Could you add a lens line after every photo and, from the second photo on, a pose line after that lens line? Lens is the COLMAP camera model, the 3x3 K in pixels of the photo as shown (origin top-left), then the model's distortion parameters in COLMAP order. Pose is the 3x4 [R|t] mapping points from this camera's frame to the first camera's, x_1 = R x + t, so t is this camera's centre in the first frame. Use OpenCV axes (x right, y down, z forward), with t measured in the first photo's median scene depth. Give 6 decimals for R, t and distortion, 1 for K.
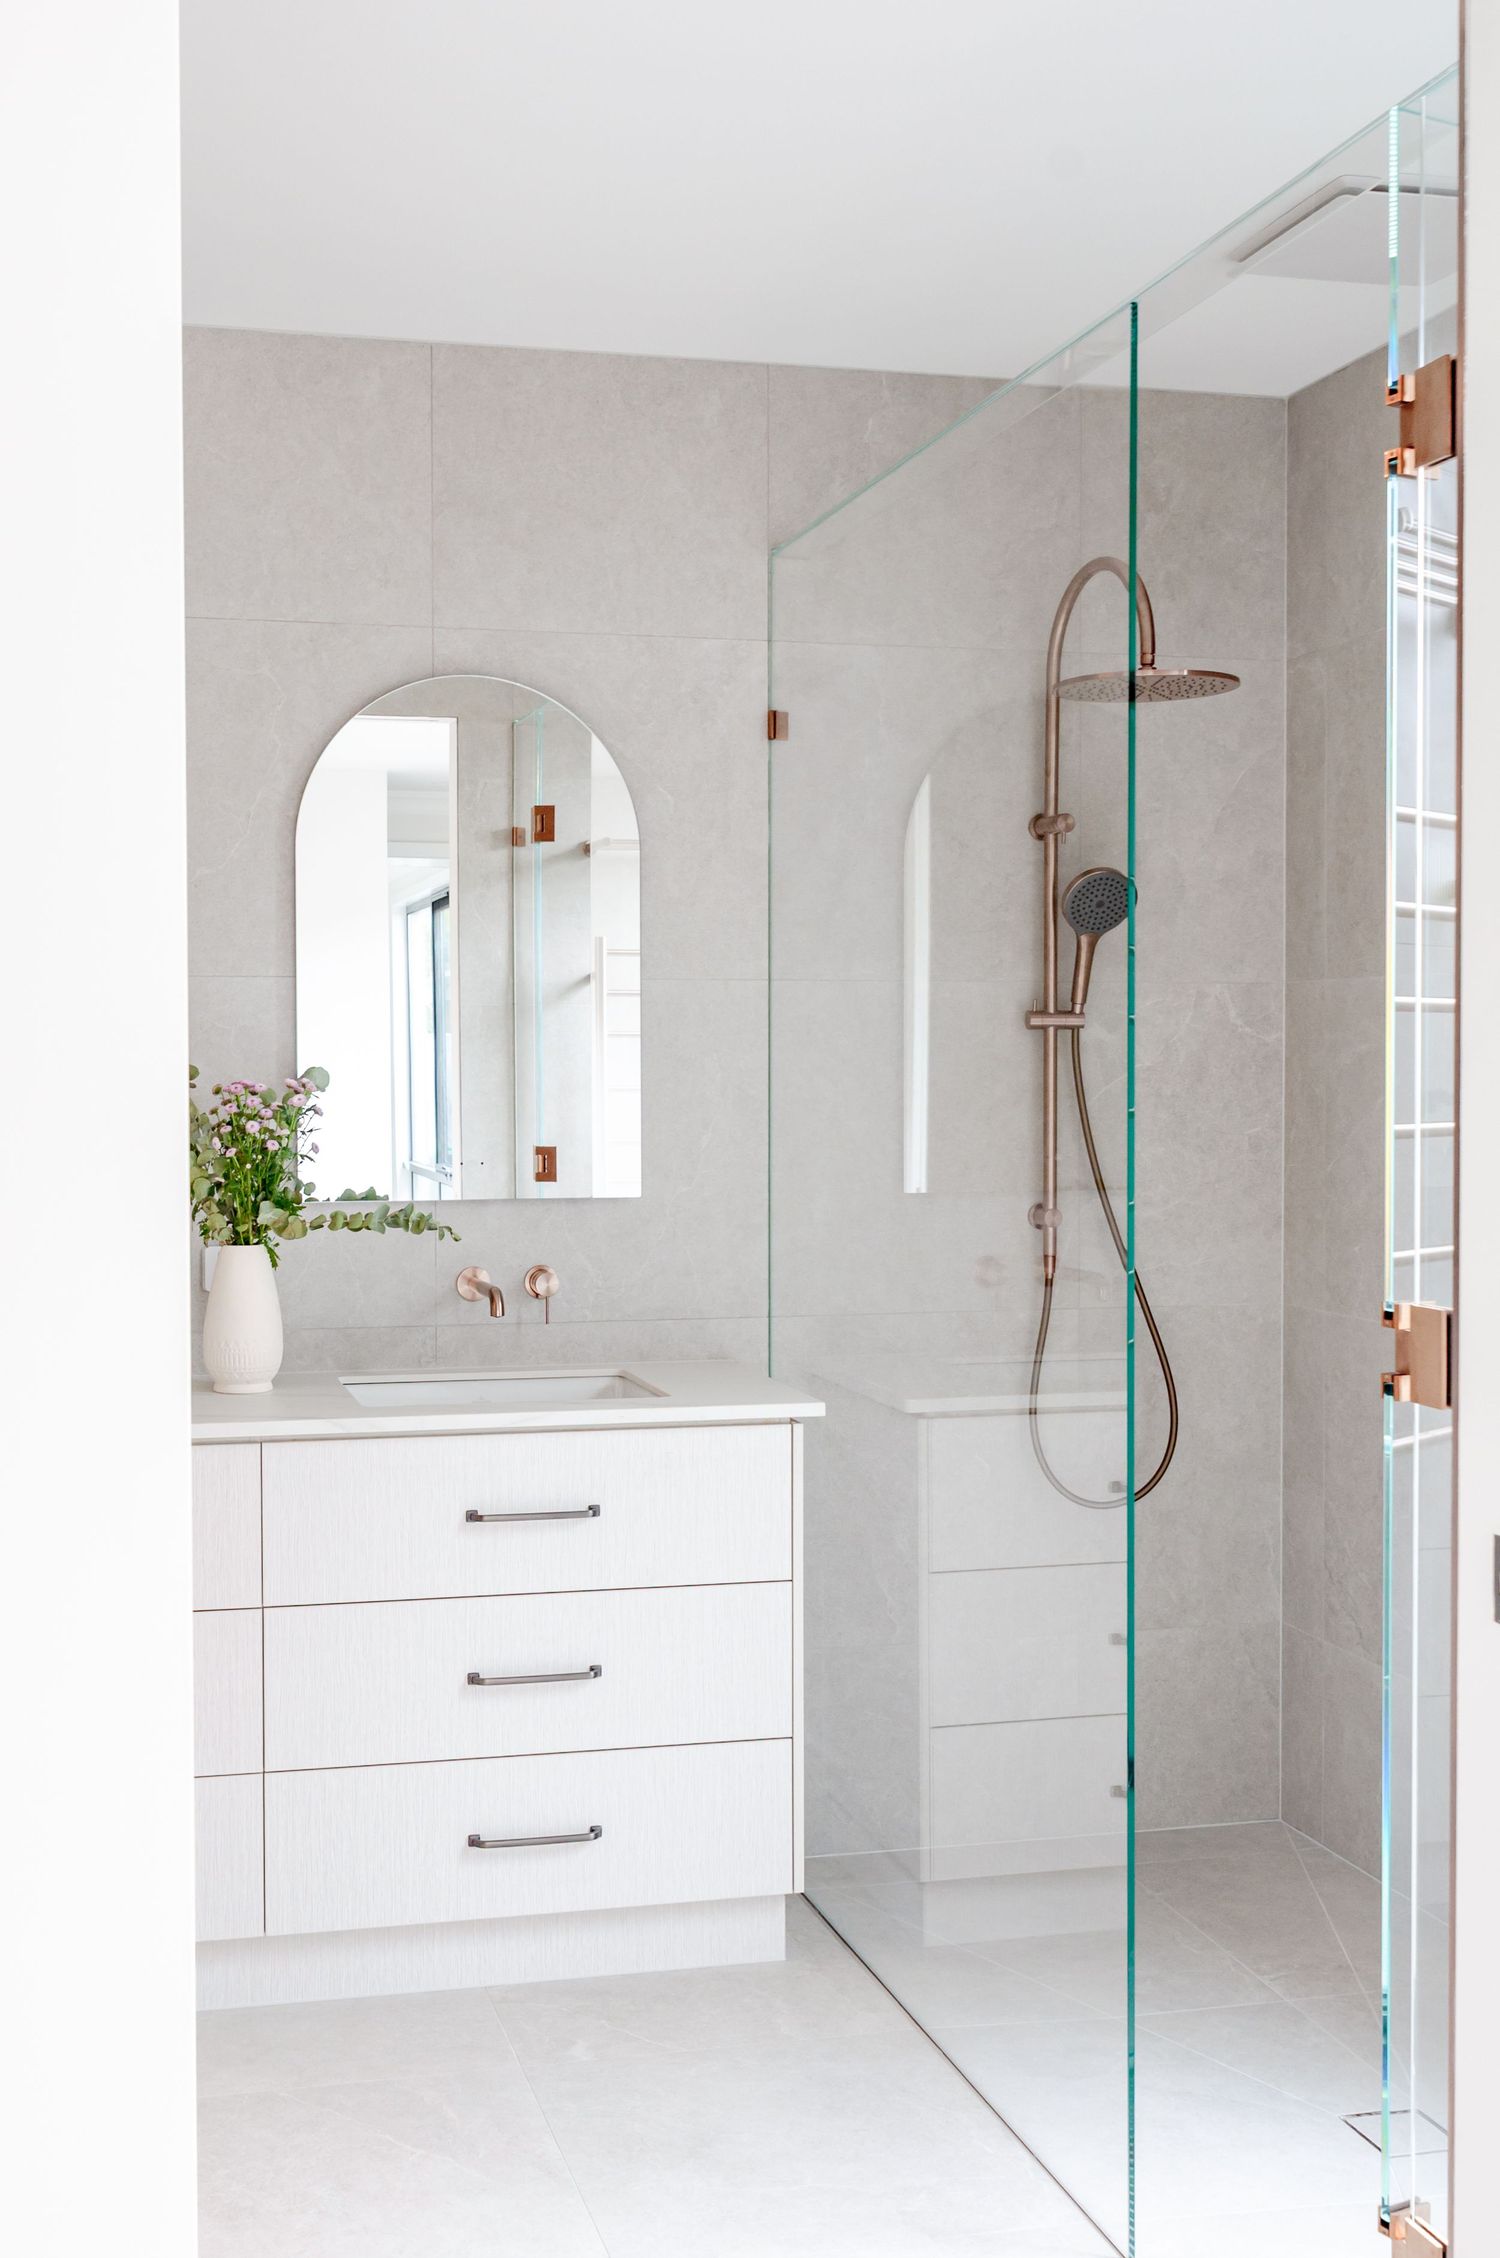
lens RADIAL K [[2603.6, 0, 695.6], [0, 2603.6, 1136.7], [0, 0, 1]] dist [0.015057, 0.029269]
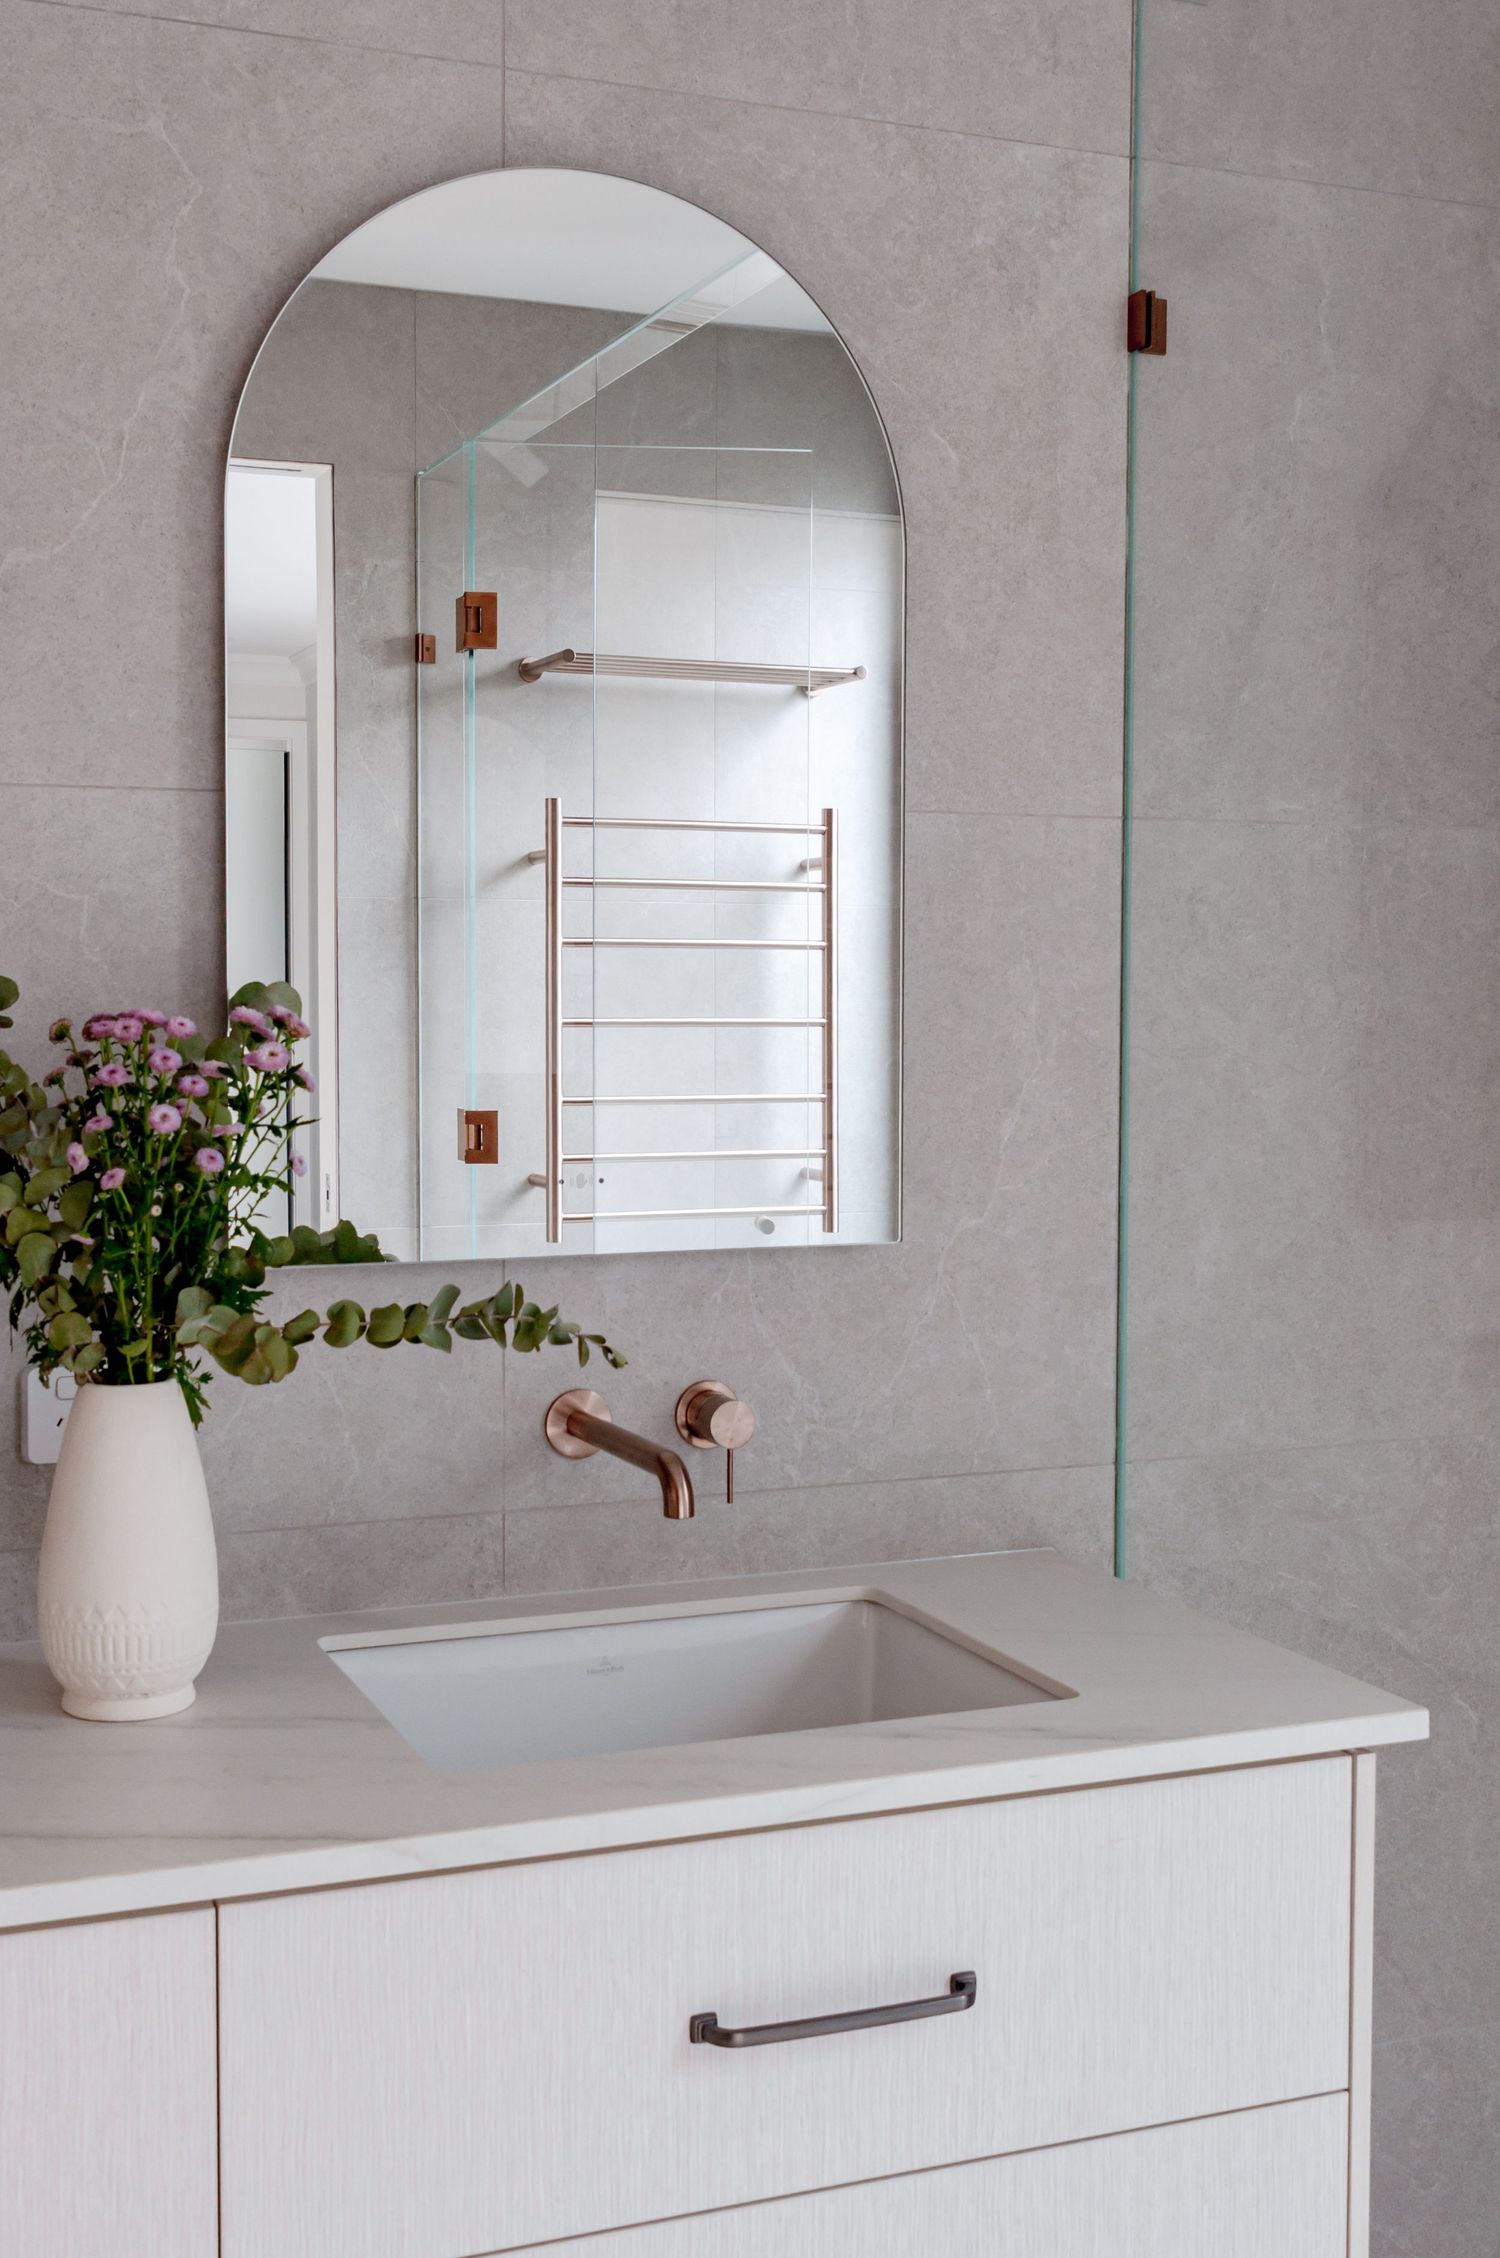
lens RADIAL K [[2626.7, 0, 745.9], [0, 2626.7, 1089.2], [0, 0, 1]] dist [0.020412, -0.035509]
pose [[0.991364, -0.003110, 0.131099, -0.125309], [0.002100, 0.999967, 0.007841, -0.011233], [-0.131119, -0.007498, 0.991338, 0.530427]]
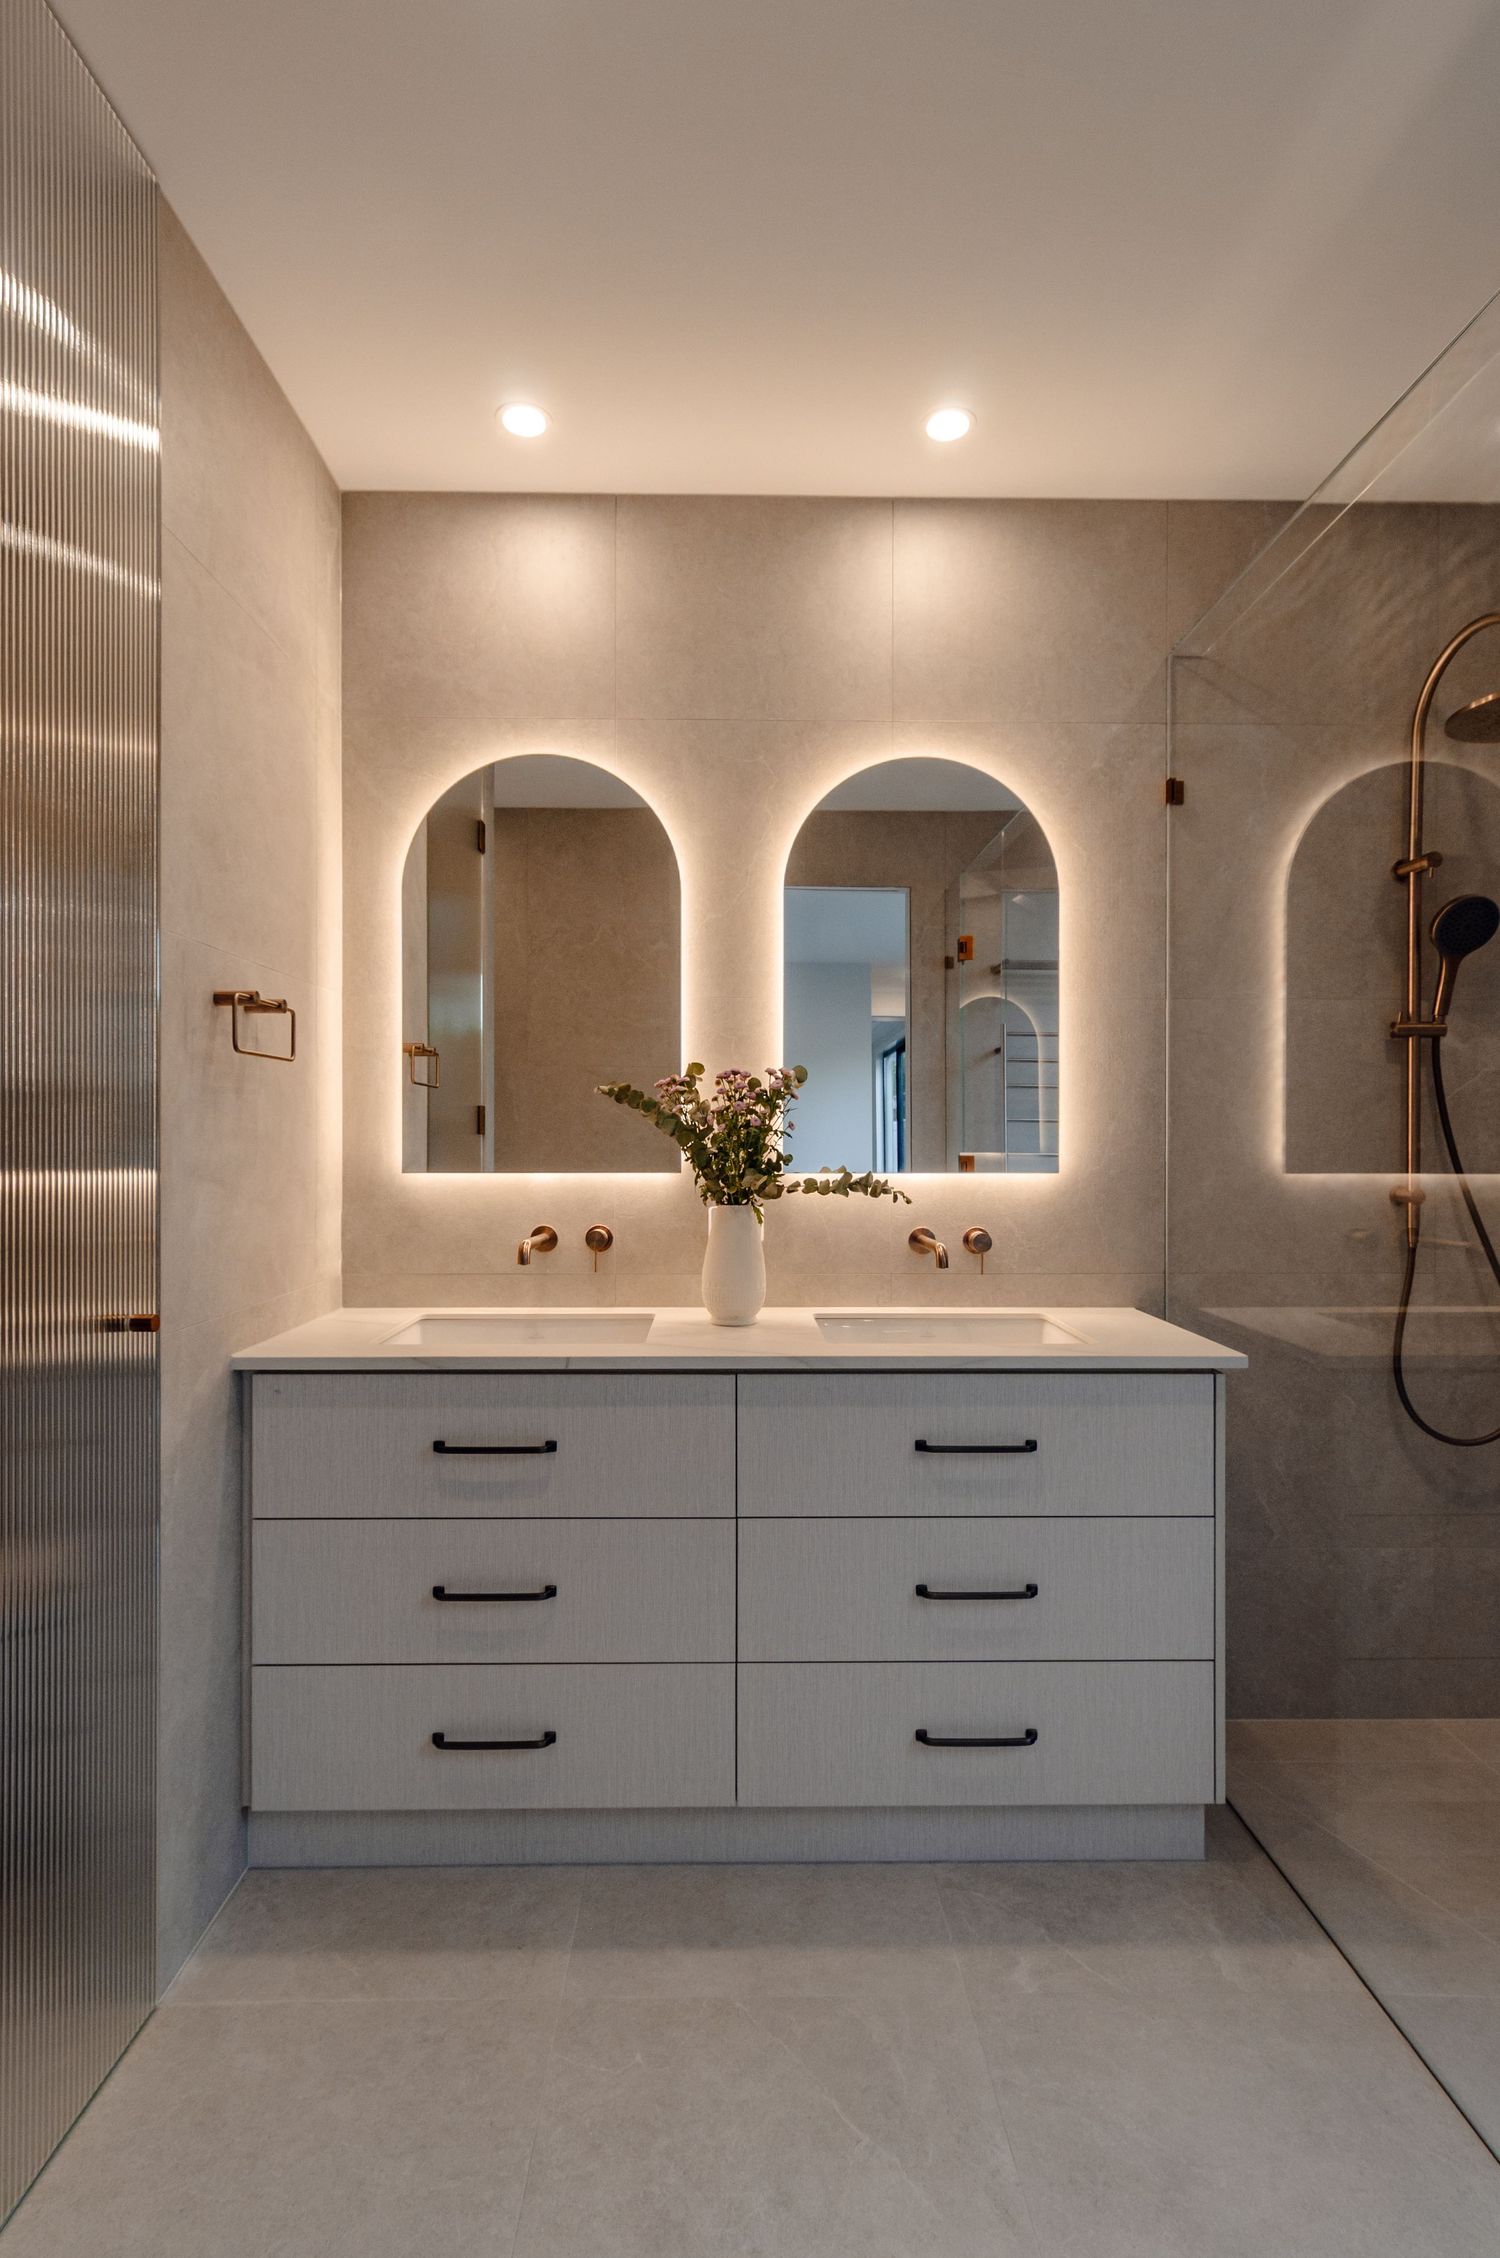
lens RADIAL K [[1189.8, 0, 715.9], [0, 1189.8, 1139.7], [0, 0, 1]] dist [0.004675, 0.000525]
pose [[0.968433, 0.002735, -0.249260, -0.040217], [-0.010152, 0.999543, -0.028477, 0.026324], [0.249068, 0.030108, 0.968018, 0.438874]]
